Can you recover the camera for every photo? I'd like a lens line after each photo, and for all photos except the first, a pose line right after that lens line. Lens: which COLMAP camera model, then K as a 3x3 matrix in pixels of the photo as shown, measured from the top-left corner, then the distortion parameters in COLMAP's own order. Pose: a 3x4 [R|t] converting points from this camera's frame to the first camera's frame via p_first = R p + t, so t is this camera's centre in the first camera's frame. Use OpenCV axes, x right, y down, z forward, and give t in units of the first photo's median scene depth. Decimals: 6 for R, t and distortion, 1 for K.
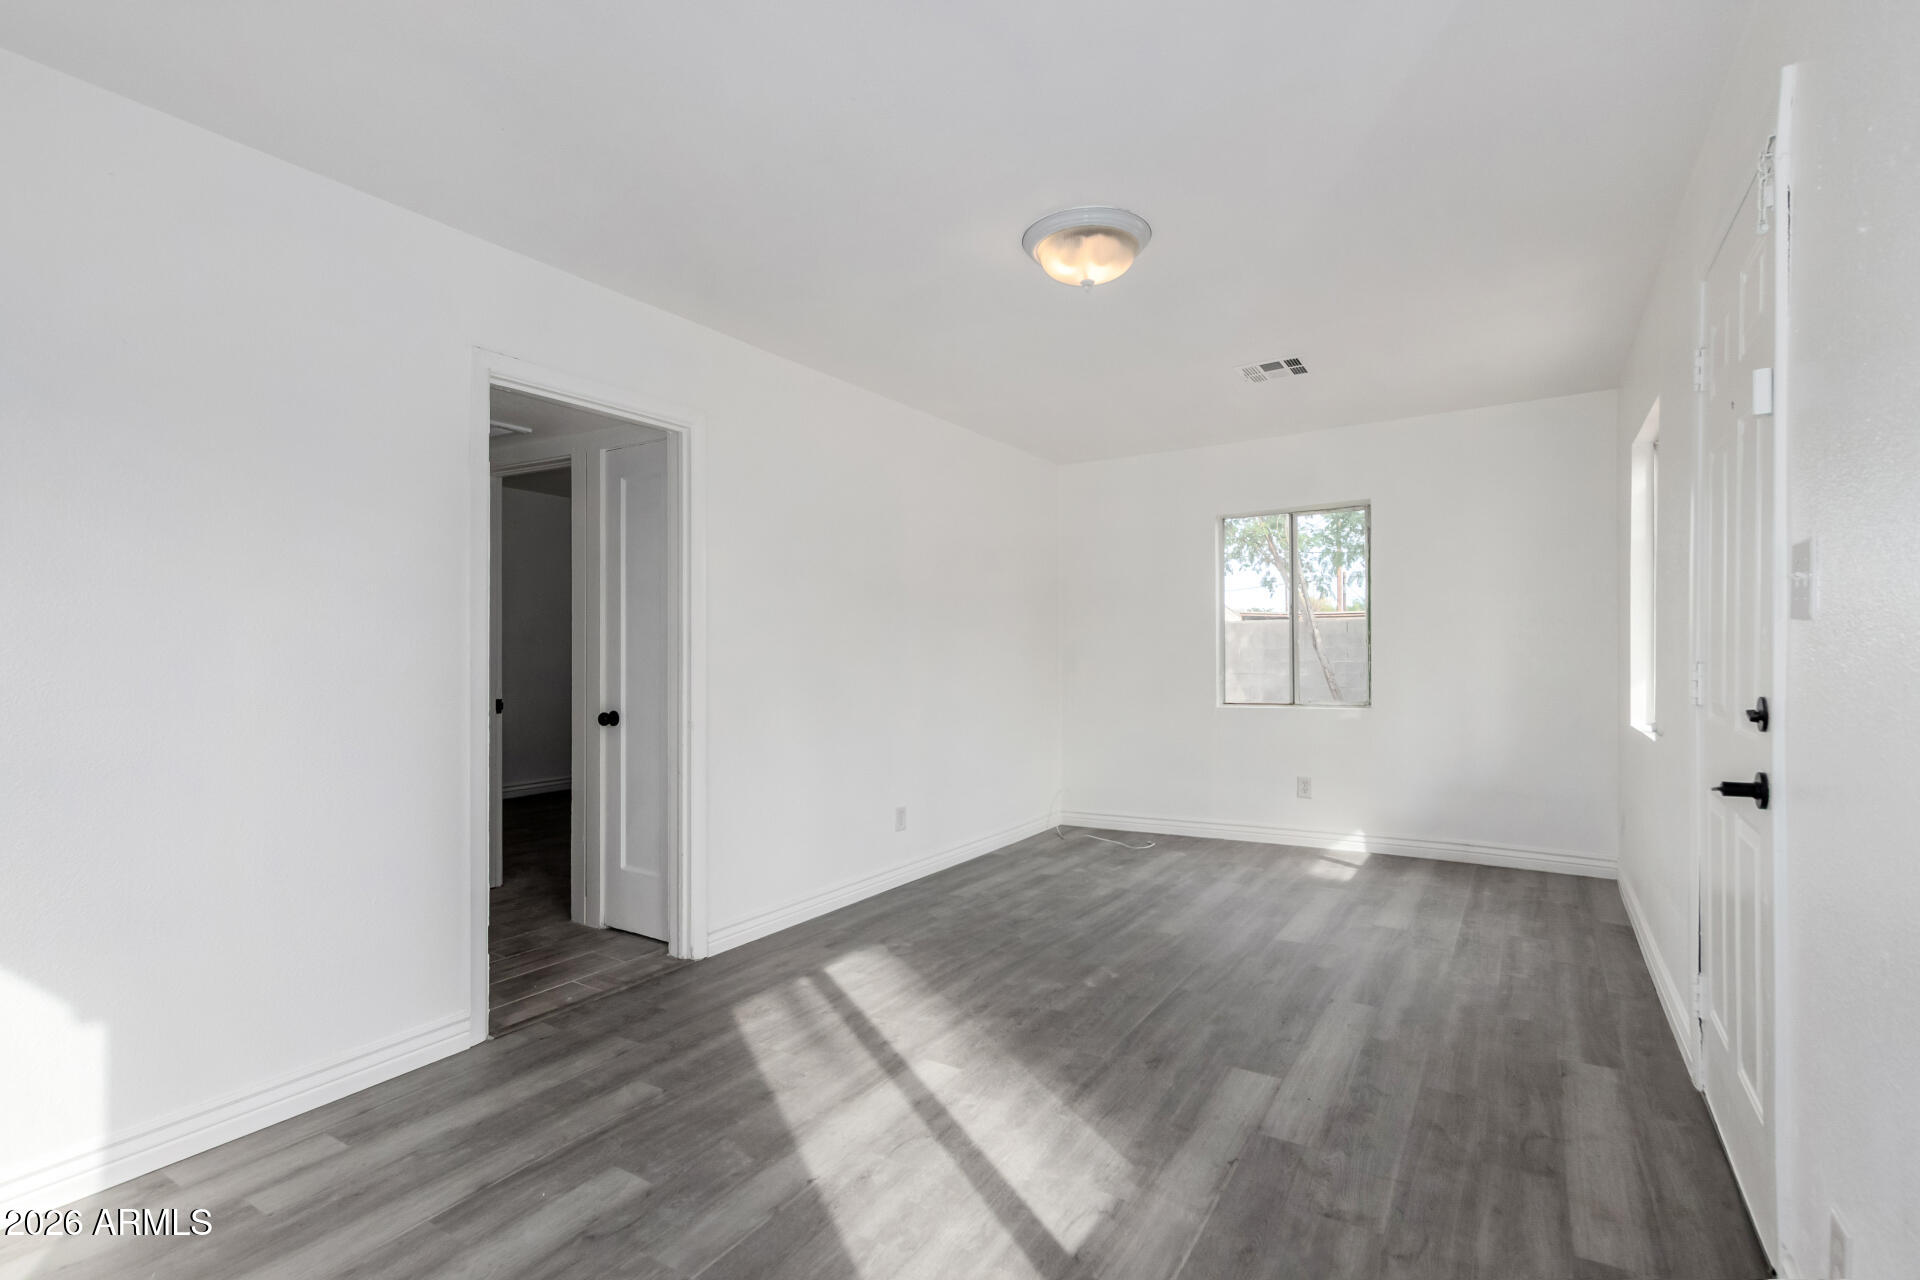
lens RADIAL K [[902.5, 0, 950.4], [0, 902.5, 639.4], [0, 0, 1]] dist [0.015359, -0.008202]
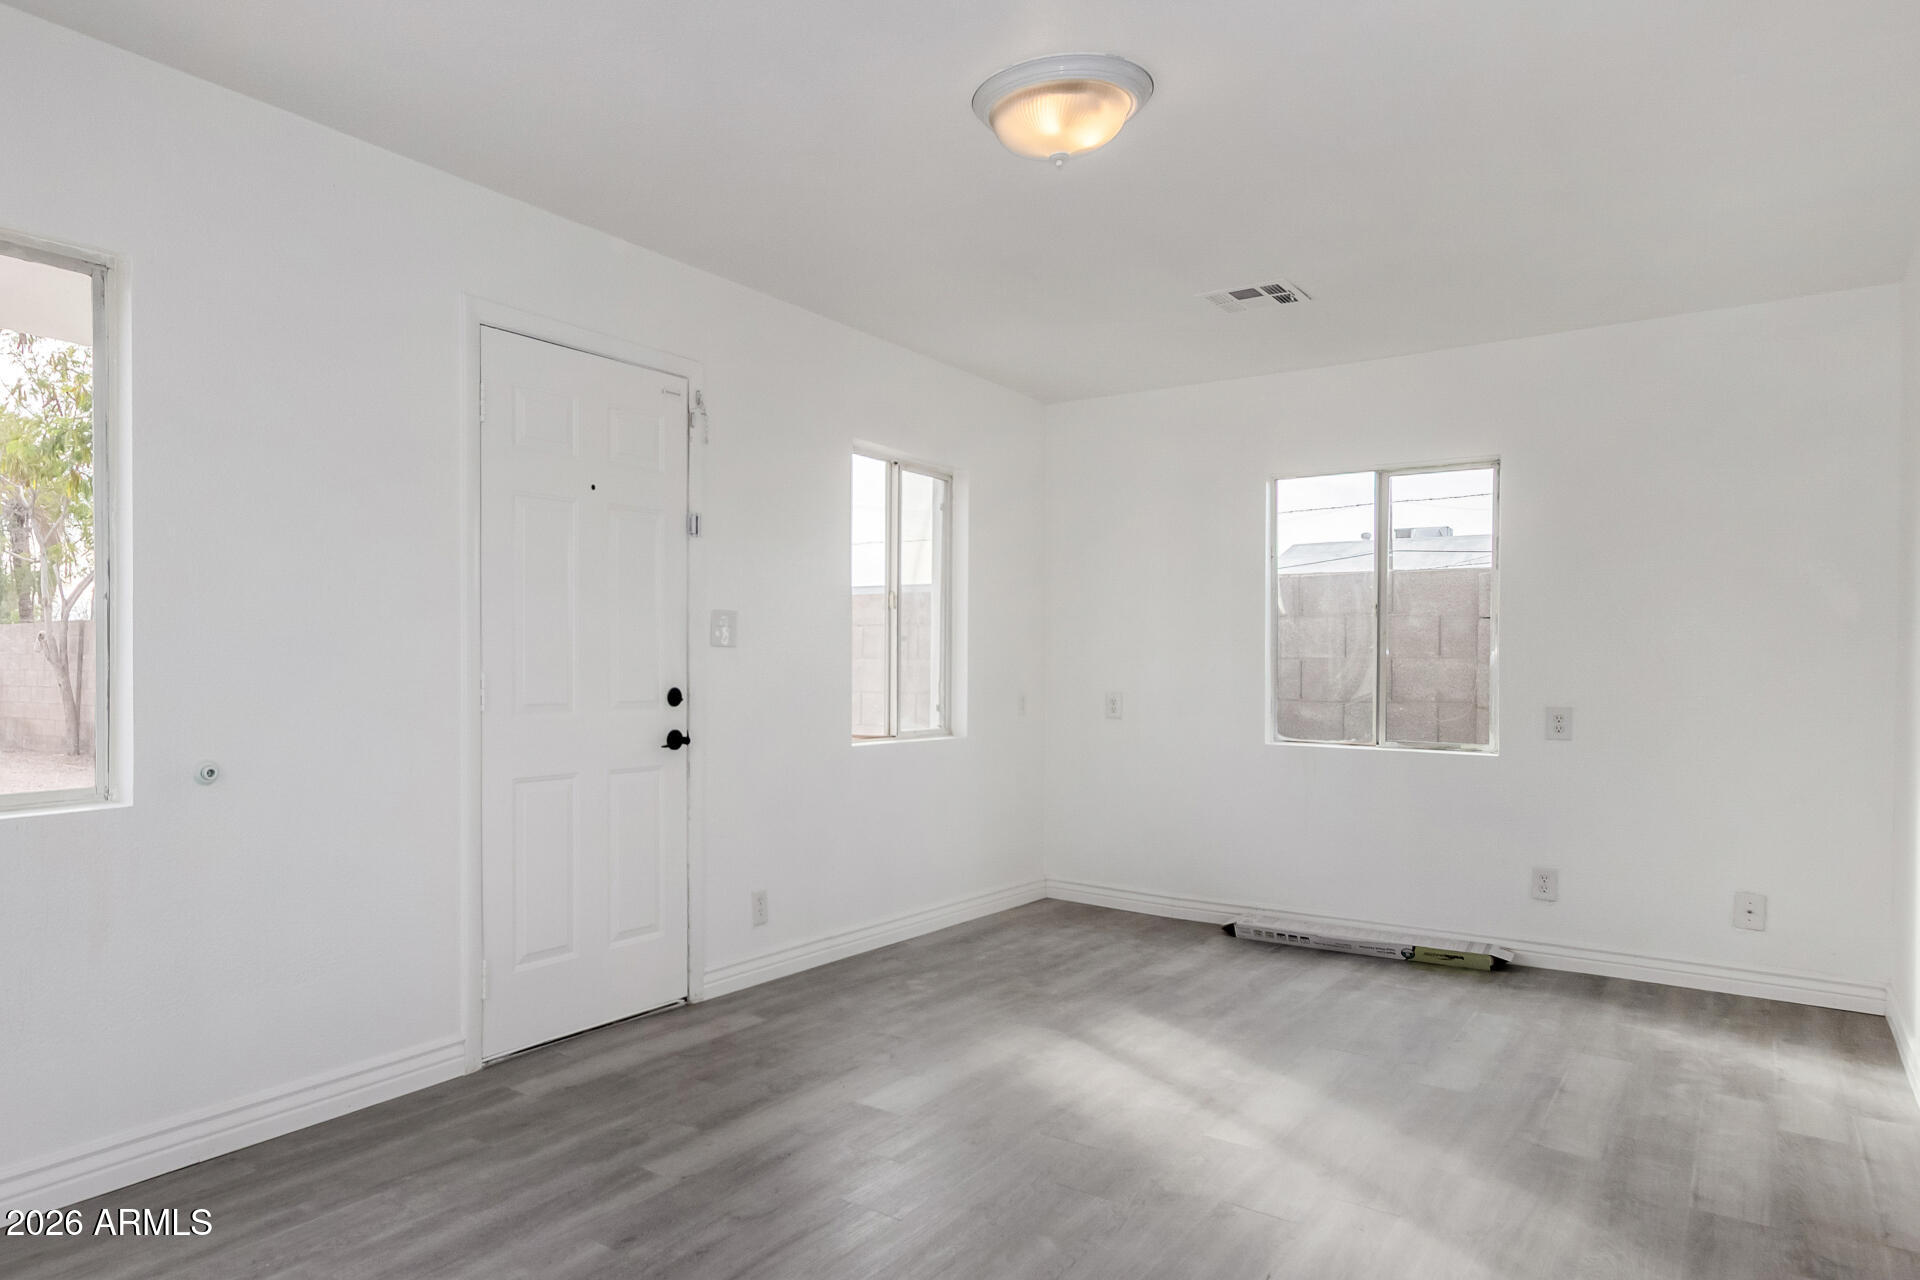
lens RADIAL K [[902.5, 0, 950.4], [0, 902.5, 639.4], [0, 0, 1]] dist [0.015359, -0.008202]
pose [[-0.999964, 0.003335, -0.007742, 0.258114], [0.003622, 0.999294, -0.037389, 0.037107], [0.007612, -0.037416, -0.999271, 1.867678]]
